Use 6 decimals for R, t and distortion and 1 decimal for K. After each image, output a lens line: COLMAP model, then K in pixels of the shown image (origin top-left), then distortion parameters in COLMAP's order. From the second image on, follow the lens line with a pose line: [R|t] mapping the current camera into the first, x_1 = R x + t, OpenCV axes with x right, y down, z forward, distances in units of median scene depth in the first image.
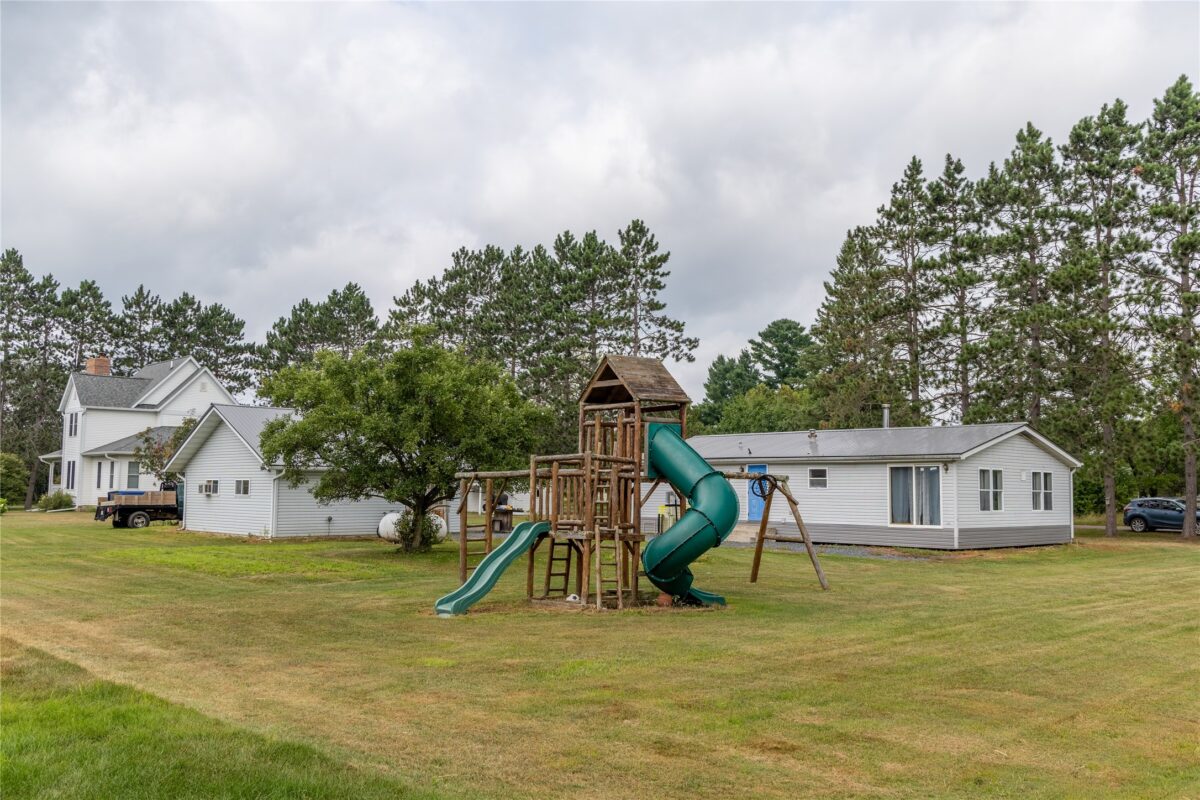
lens RADIAL K [[1129.0, 0, 530.4], [0, 1129.0, 399.9], [0, 0, 1]] dist [-0.016155, -0.020633]
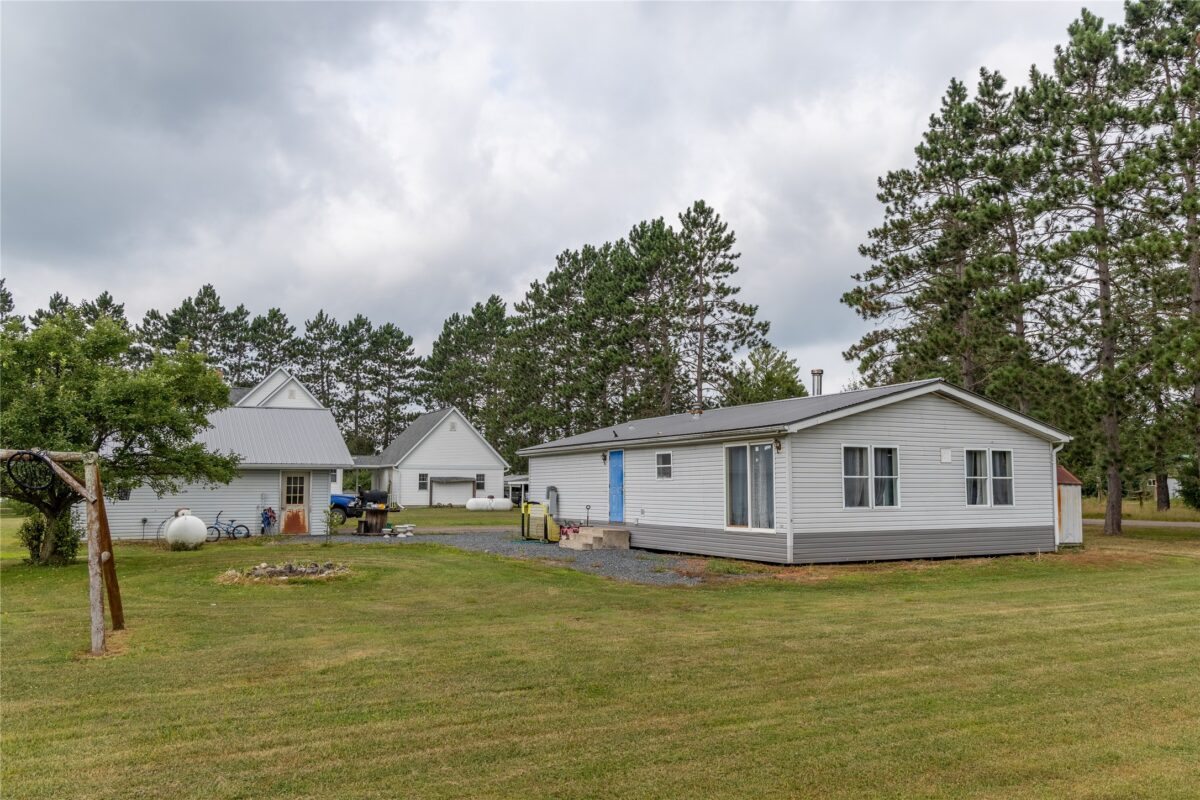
lens RADIAL K [[945.1, 0, 600.7], [0, 945.1, 413.5], [0, 0, 1]] dist [-0.008421, 0.011750]
pose [[0.964797, -0.033513, -0.260851, 0.216915], [0.033201, 0.999433, -0.005605, 0.020938], [0.260891, -0.003253, 0.965363, 0.213431]]
